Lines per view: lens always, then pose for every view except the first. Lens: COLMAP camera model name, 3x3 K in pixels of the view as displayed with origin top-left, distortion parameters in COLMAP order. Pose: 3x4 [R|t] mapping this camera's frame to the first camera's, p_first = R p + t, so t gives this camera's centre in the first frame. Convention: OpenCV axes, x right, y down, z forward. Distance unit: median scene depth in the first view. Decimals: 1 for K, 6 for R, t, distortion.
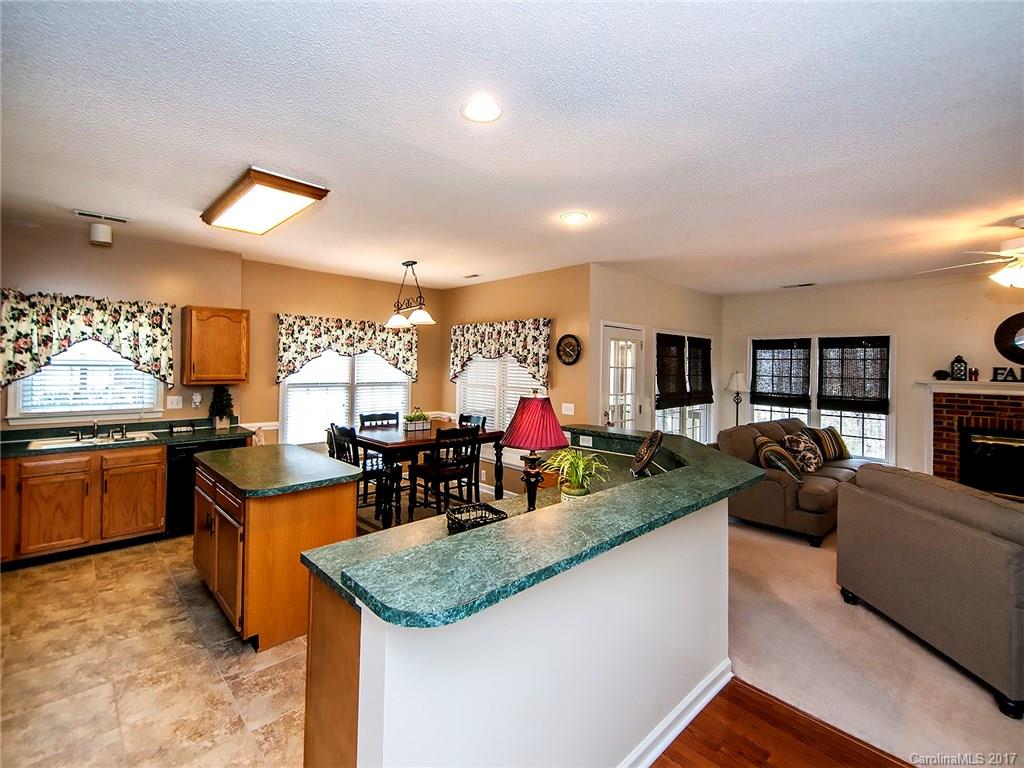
lens RADIAL K [[472.4, 0, 512.0], [0, 472.4, 384.0], [0, 0, 1]] dist [0.000190, 0.000003]
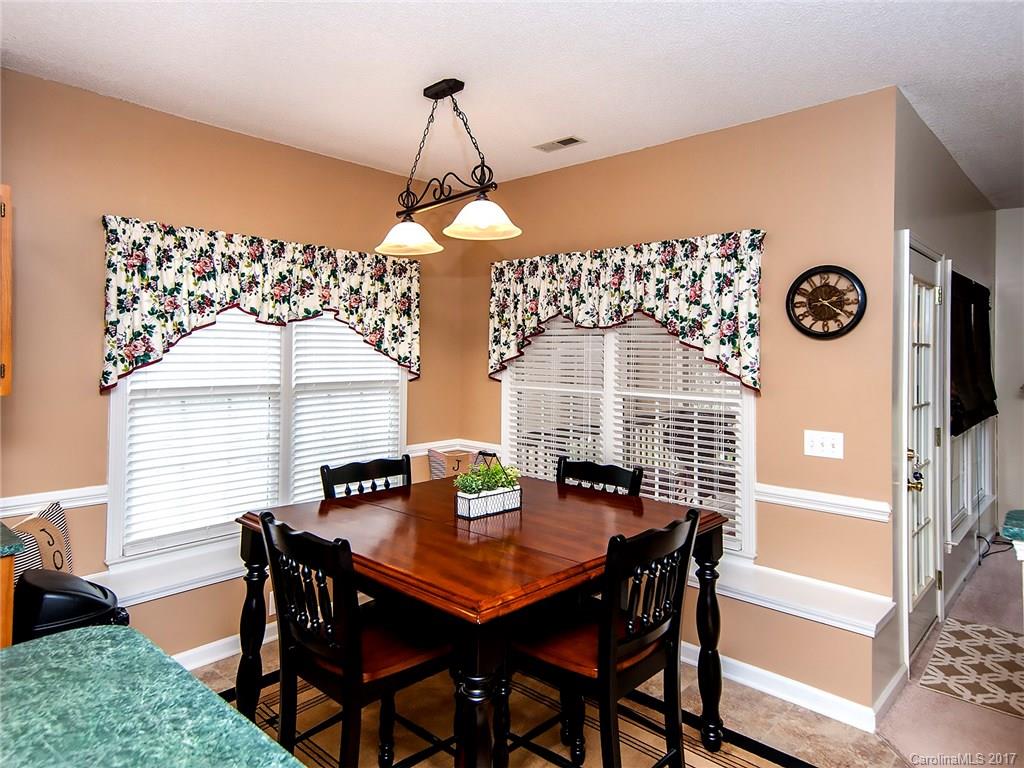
lens RADIAL K [[650.8, 0, 509.6], [0, 650.8, 365.4], [0, 0, 1]] dist [0.022844, -0.000377]
pose [[0.997770, -0.009597, 0.066049, -0.175197], [0.010552, 0.999844, -0.014136, -0.010267], [-0.065903, 0.014801, 0.997716, 0.389561]]
